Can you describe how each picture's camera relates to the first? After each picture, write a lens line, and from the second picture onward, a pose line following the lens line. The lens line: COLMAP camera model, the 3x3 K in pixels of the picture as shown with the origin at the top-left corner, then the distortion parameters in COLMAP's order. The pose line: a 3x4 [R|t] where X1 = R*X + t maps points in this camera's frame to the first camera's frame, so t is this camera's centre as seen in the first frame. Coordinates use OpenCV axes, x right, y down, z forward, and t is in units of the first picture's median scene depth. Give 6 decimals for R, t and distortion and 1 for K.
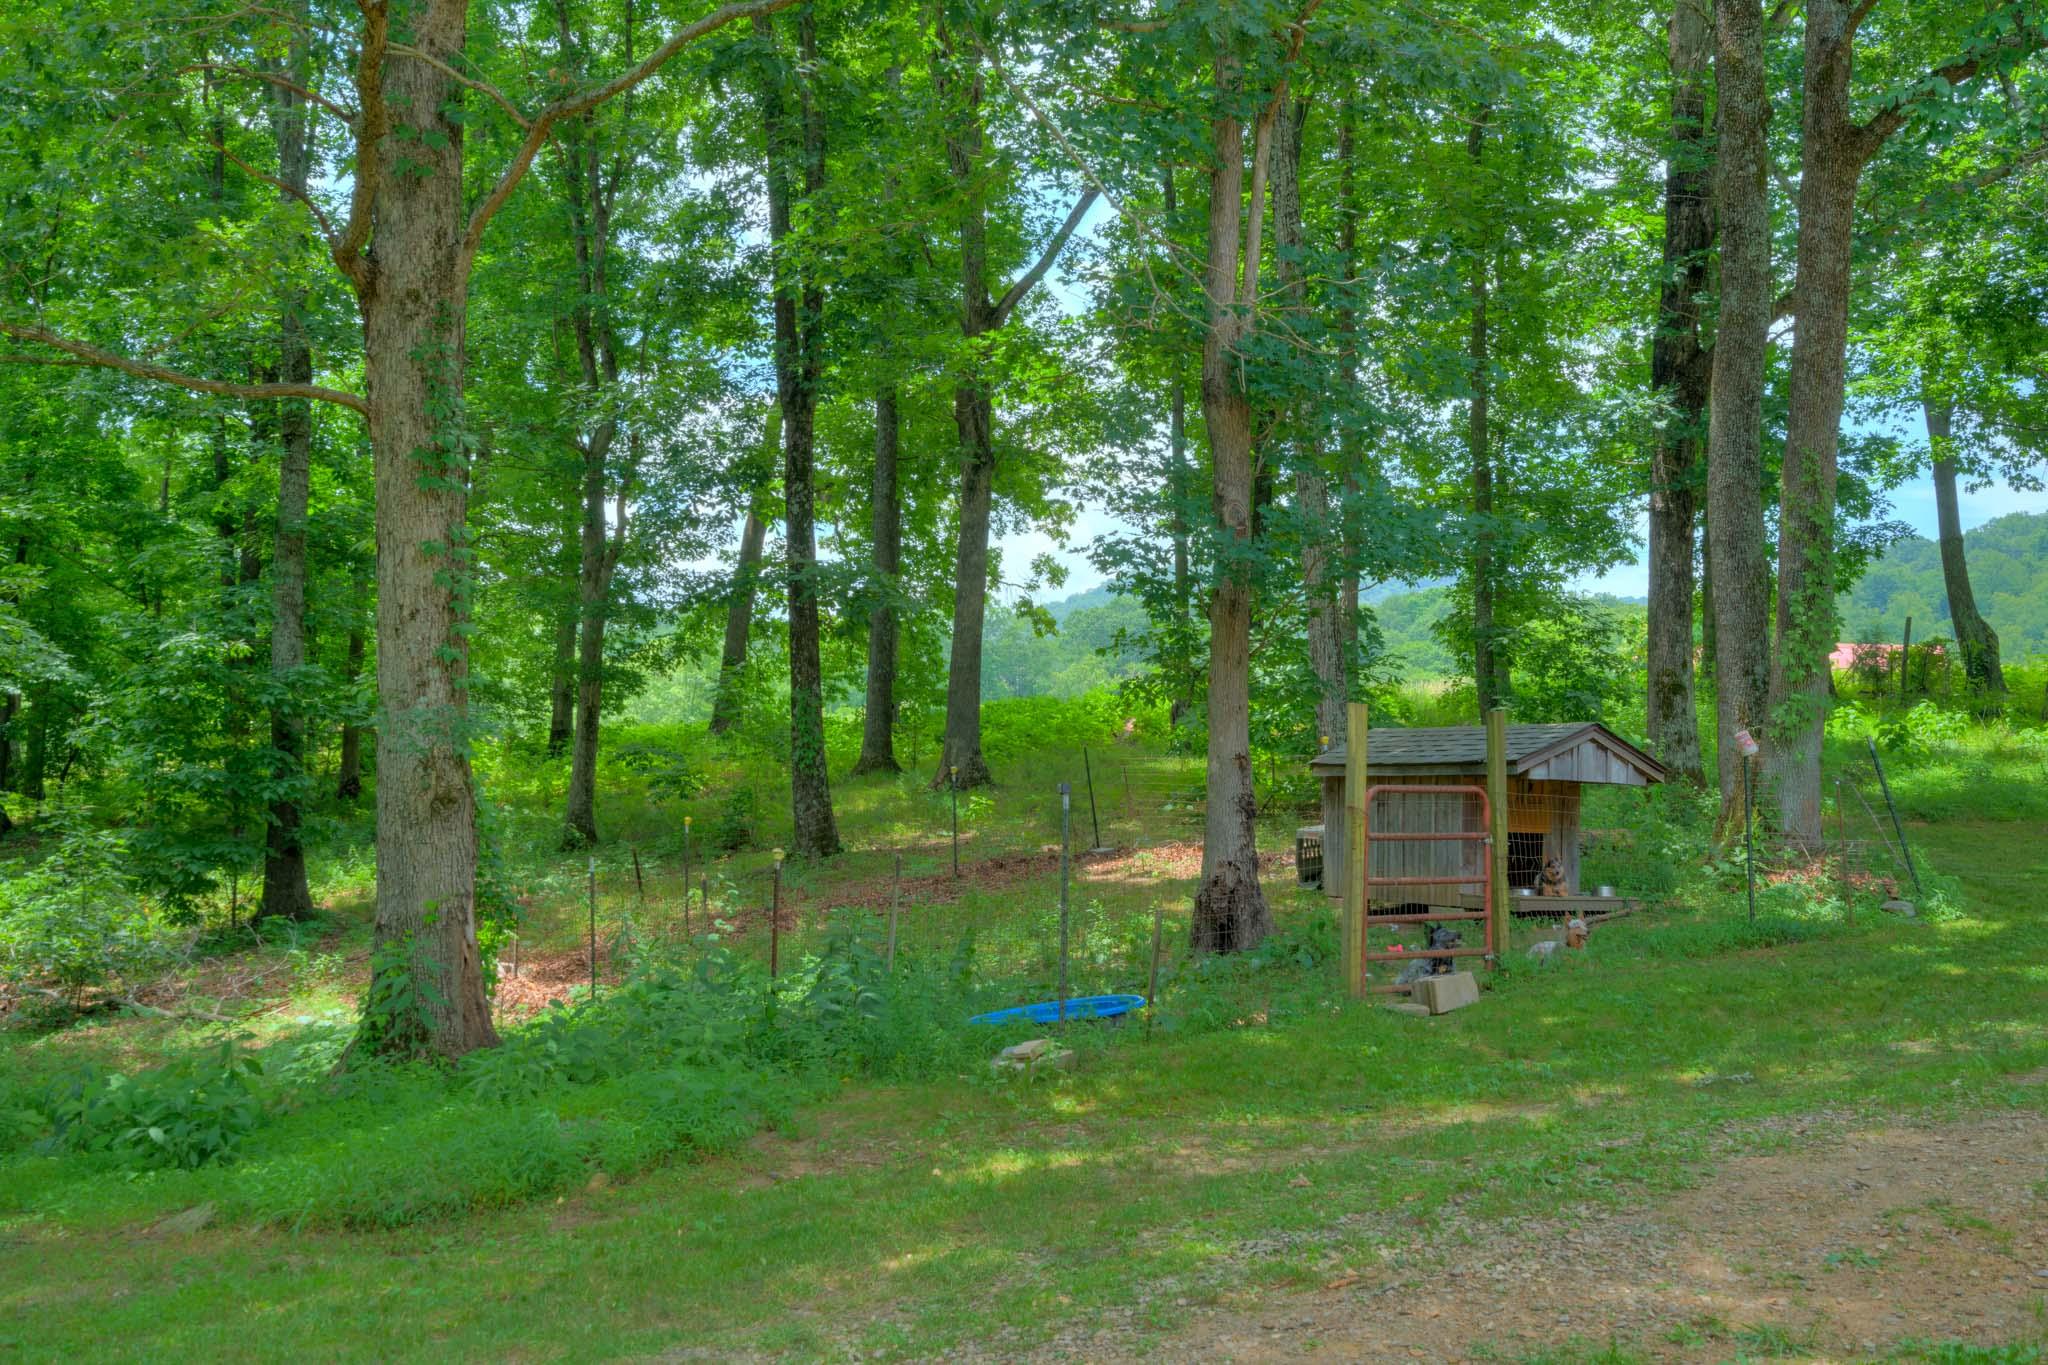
lens RADIAL K [[2126.4, 0, 1024.0], [0, 2126.4, 682.5], [0, 0, 1]] dist [-0.000555, -0.003708]
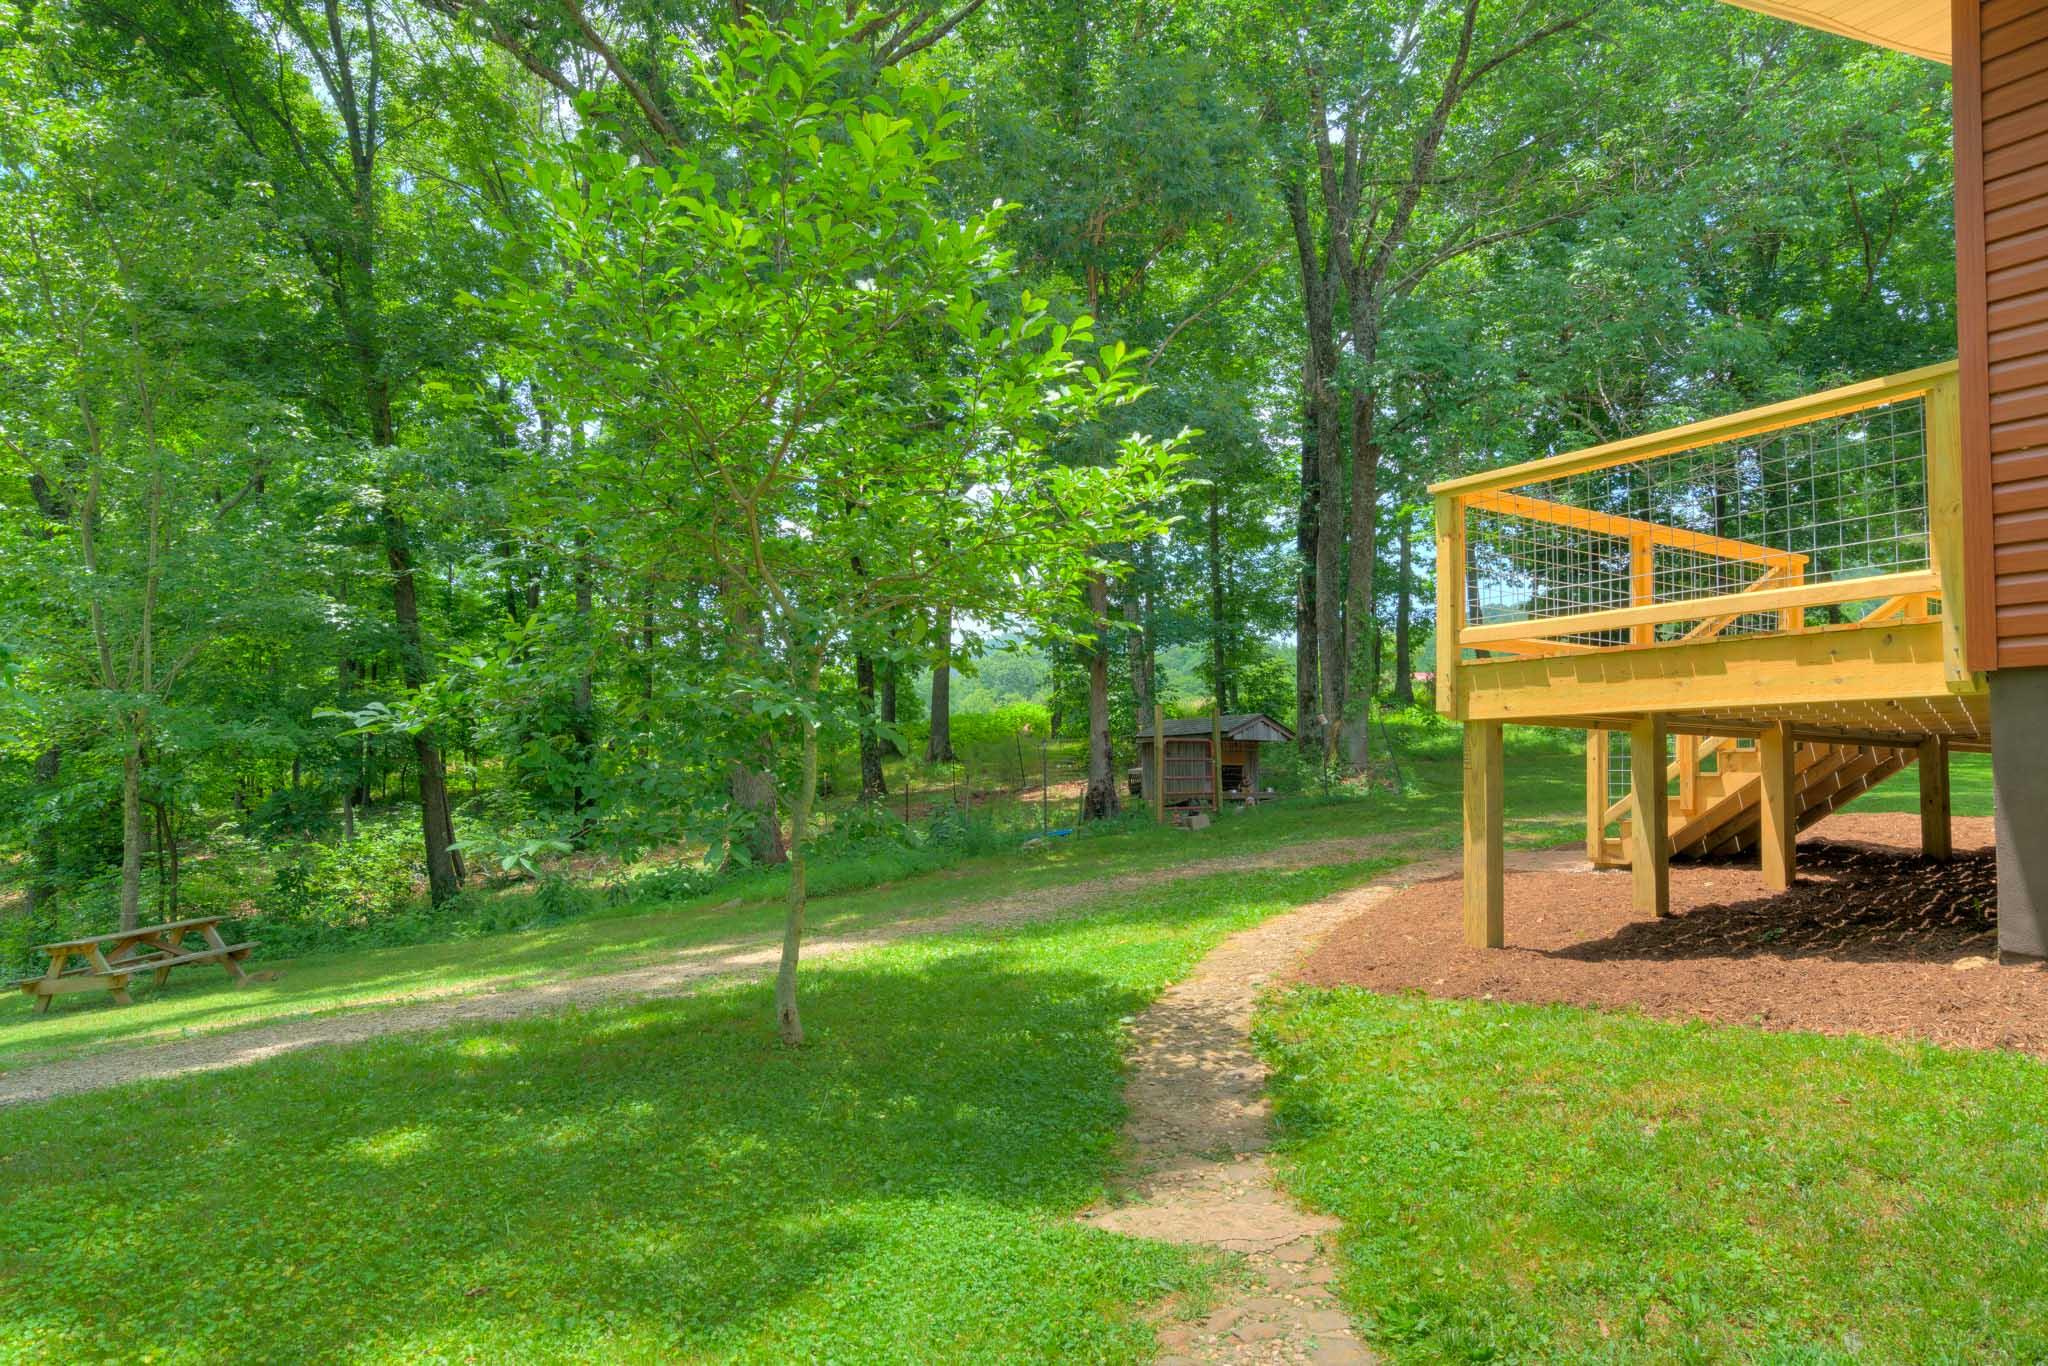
lens RADIAL K [[1333.4, 0, 1024.0], [0, 1333.4, 683.0], [0, 0, 1]] dist [0.000571, 0.000114]
pose [[0.997942, -0.020244, 0.060841, -0.042364], [0.021312, 0.999629, -0.016953, 0.003475], [-0.060475, 0.018215, 0.998004, -0.245922]]
